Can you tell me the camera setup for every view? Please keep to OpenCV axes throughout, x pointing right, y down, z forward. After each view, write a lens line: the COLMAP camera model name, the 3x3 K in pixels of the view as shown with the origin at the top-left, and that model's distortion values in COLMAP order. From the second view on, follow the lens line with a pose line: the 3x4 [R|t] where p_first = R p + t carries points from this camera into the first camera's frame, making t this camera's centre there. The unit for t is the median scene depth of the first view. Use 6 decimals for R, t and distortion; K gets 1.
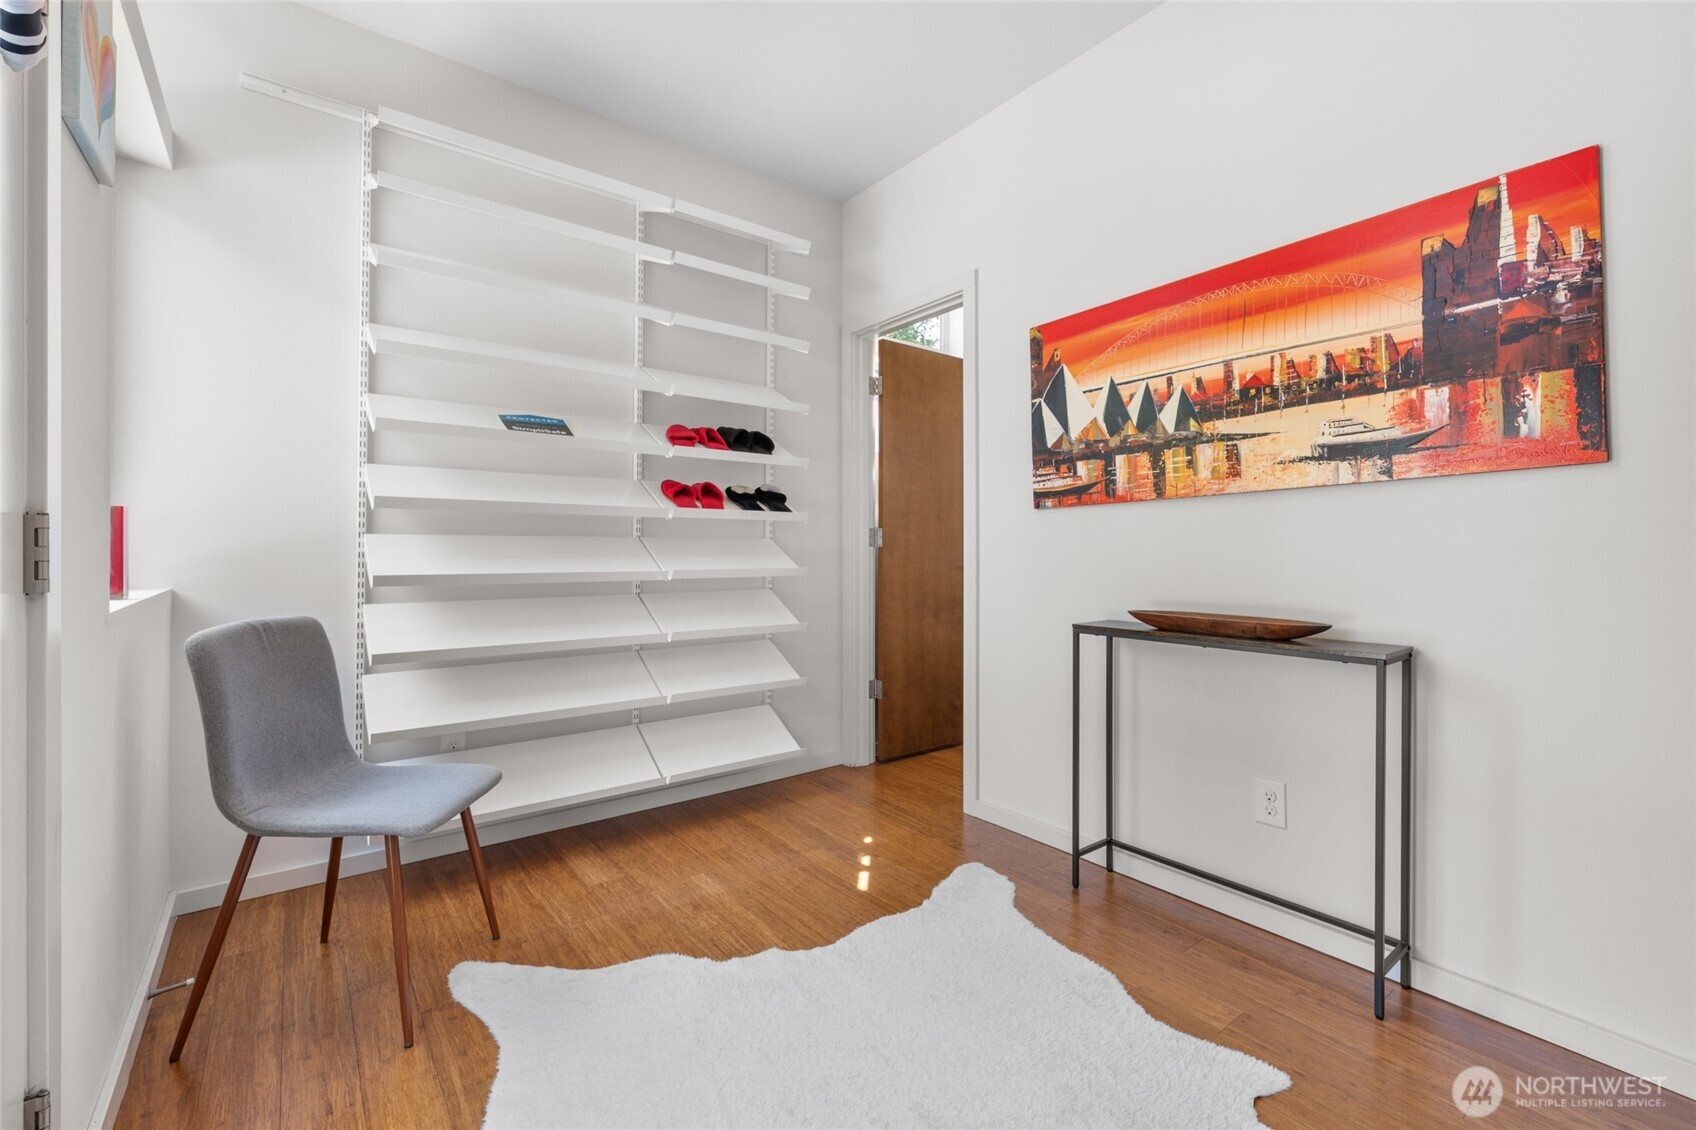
lens RADIAL K [[702.0, 0, 843.4], [0, 702.0, 549.4], [0, 0, 1]] dist [-0.002777, -0.000242]
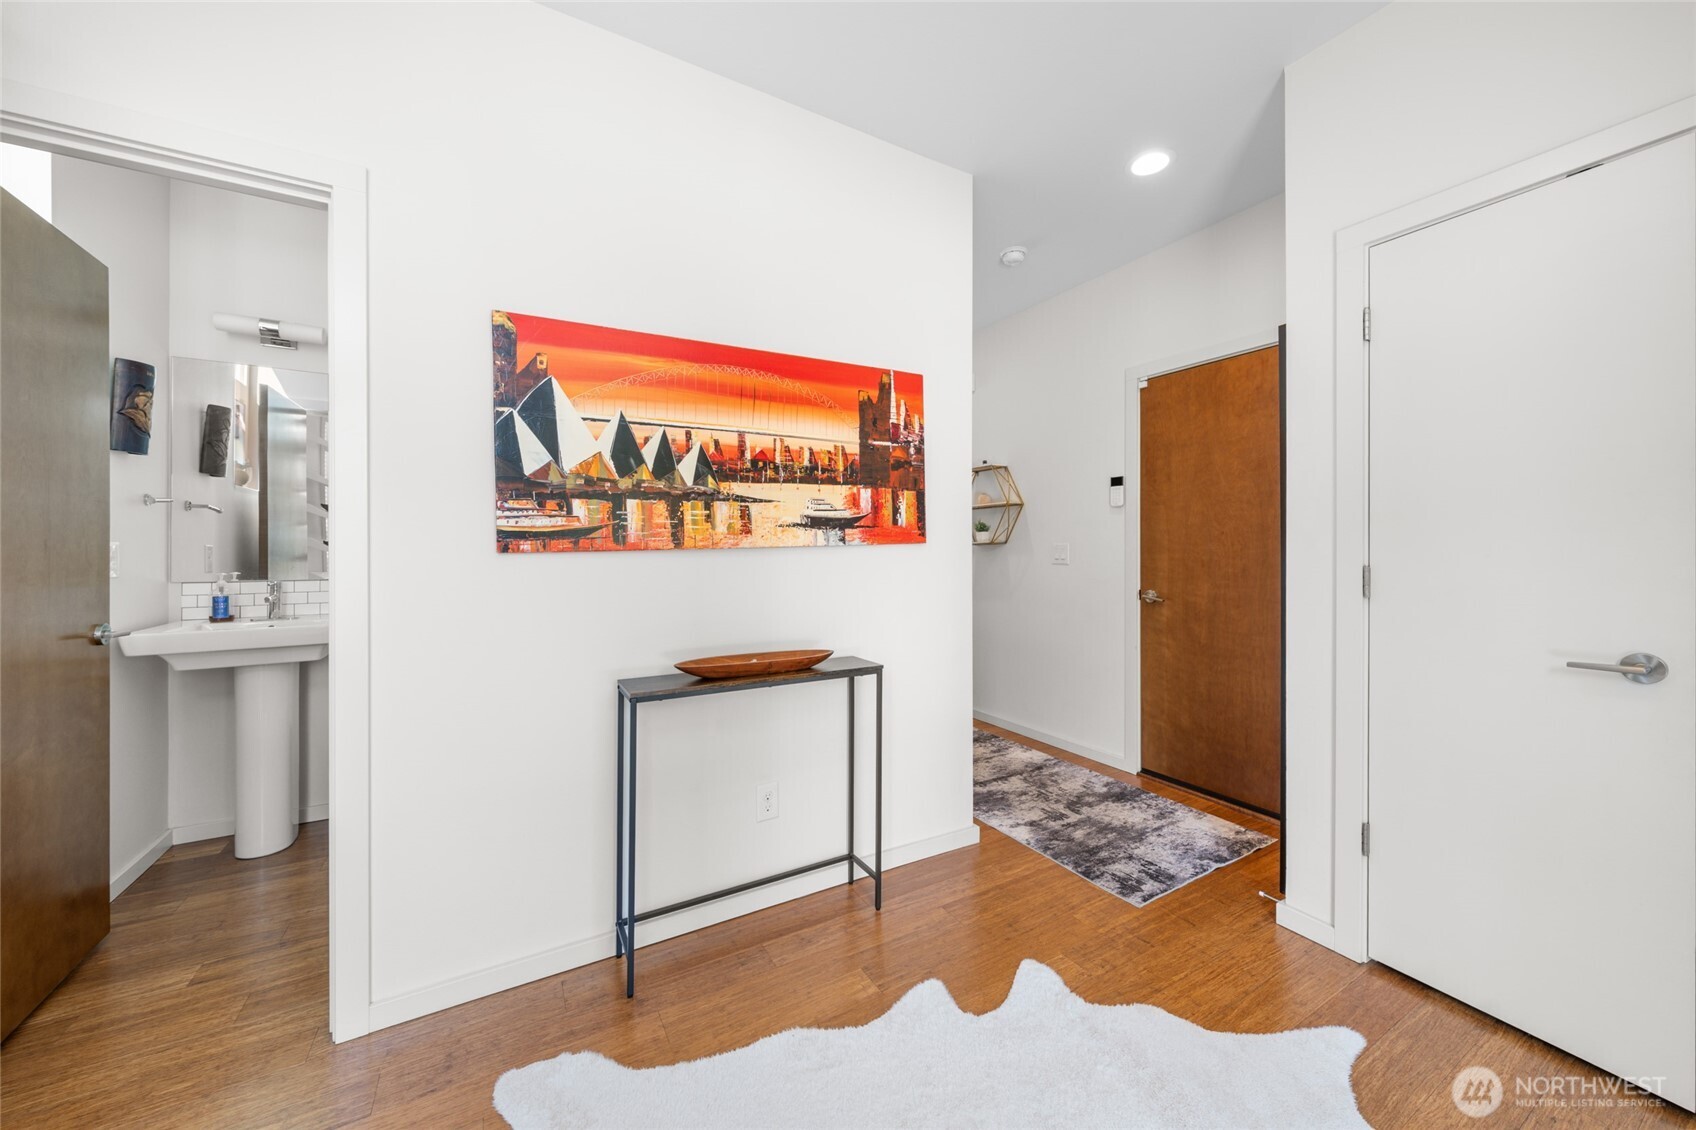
lens RADIAL K [[606.5, 0, 847.8], [0, 606.5, 550.6], [0, 0, 1]] dist [-0.002265, 0.000017]
pose [[0.138372, -0.004598, 0.990370, -0.436186], [0.002319, 0.999988, 0.004318, -0.084482], [-0.990378, 0.001699, 0.138381, 0.738029]]
